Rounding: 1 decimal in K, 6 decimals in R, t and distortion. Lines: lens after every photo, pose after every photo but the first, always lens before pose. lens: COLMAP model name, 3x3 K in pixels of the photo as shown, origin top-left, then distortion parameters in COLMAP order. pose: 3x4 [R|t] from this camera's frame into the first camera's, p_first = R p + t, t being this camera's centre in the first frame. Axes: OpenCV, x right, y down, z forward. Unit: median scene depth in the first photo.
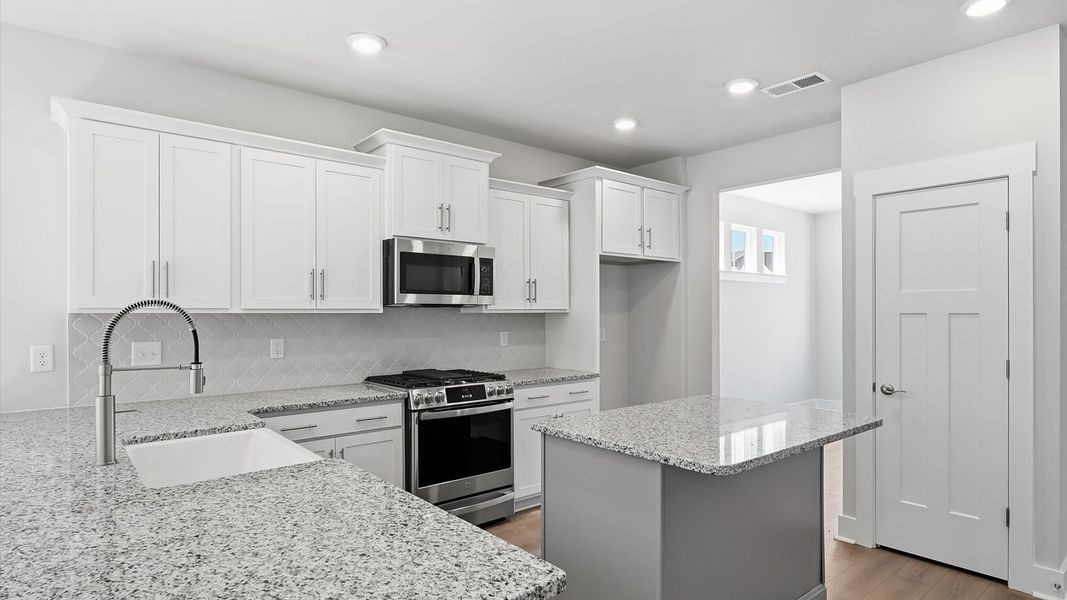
lens RADIAL K [[575.6, 0, 526.2], [0, 575.6, 313.0], [0, 0, 1]] dist [-0.001495, -0.000596]
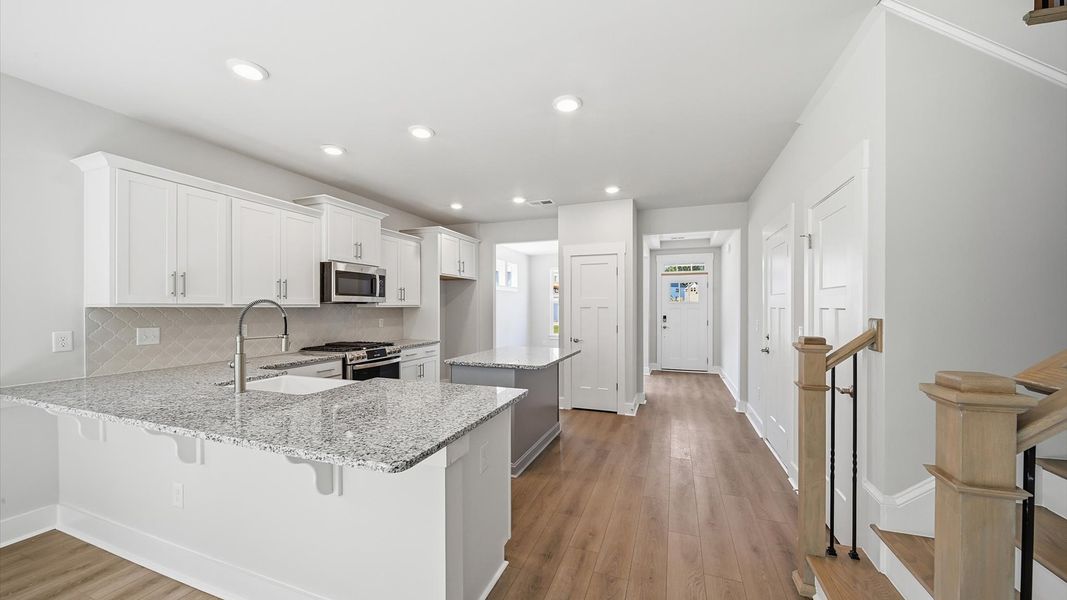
lens RADIAL K [[380.0, 0, 535.8], [0, 380.0, 309.0], [0, 0, 1]] dist [-0.000550, -0.000204]
pose [[0.866105, -0.002206, 0.499857, -0.257002], [0.000144, 0.999991, 0.004164, 0.000782], [-0.499862, -0.003534, 0.866098, -0.227704]]
